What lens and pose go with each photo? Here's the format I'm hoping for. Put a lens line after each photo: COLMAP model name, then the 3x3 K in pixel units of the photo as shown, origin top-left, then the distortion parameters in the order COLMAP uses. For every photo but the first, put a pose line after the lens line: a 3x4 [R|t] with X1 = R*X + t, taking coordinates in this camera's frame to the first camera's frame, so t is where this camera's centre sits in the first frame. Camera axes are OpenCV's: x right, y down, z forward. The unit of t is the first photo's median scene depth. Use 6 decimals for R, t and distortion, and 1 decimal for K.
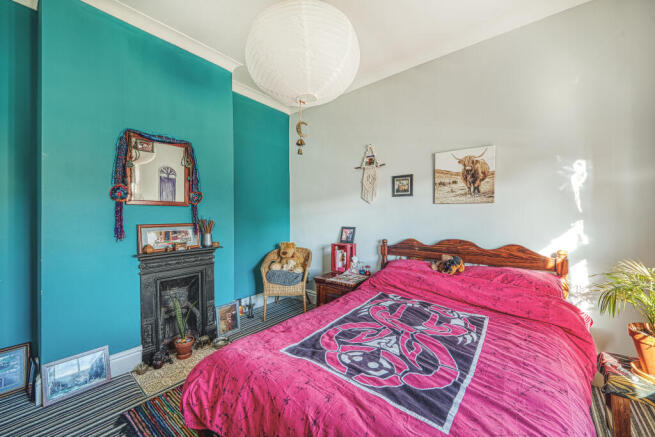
lens RADIAL K [[259.3, 0, 328.7], [0, 259.3, 215.3], [0, 0, 1]] dist [0.000242, -0.000080]
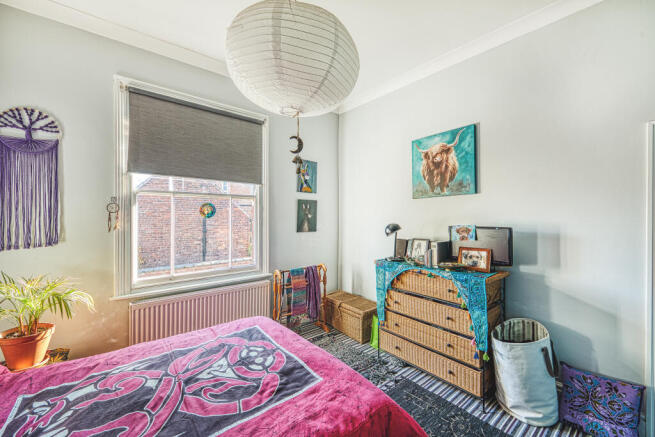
lens RADIAL K [[259.3, 0, 332.3], [0, 259.3, 219.0], [0, 0, 1]] dist [0.000242, -0.000080]
pose [[-0.984980, 0.005819, 0.172569, -0.213930], [0.005350, 0.999981, -0.003180, -0.045849], [-0.172584, -0.002209, -0.984992, 1.057754]]
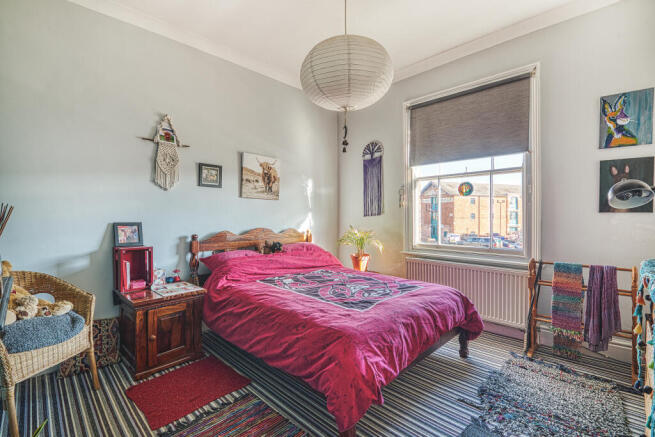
lens RADIAL K [[285.1, 0, 333.3], [0, 285.1, 217.3], [0, 0, 1]] dist [-0.002911, -0.001019]
pose [[0.047676, -0.004452, 0.998853, -0.829832], [-0.000857, 0.999990, 0.004498, 0.036154], [-0.998862, -0.001070, 0.047672, 0.580999]]
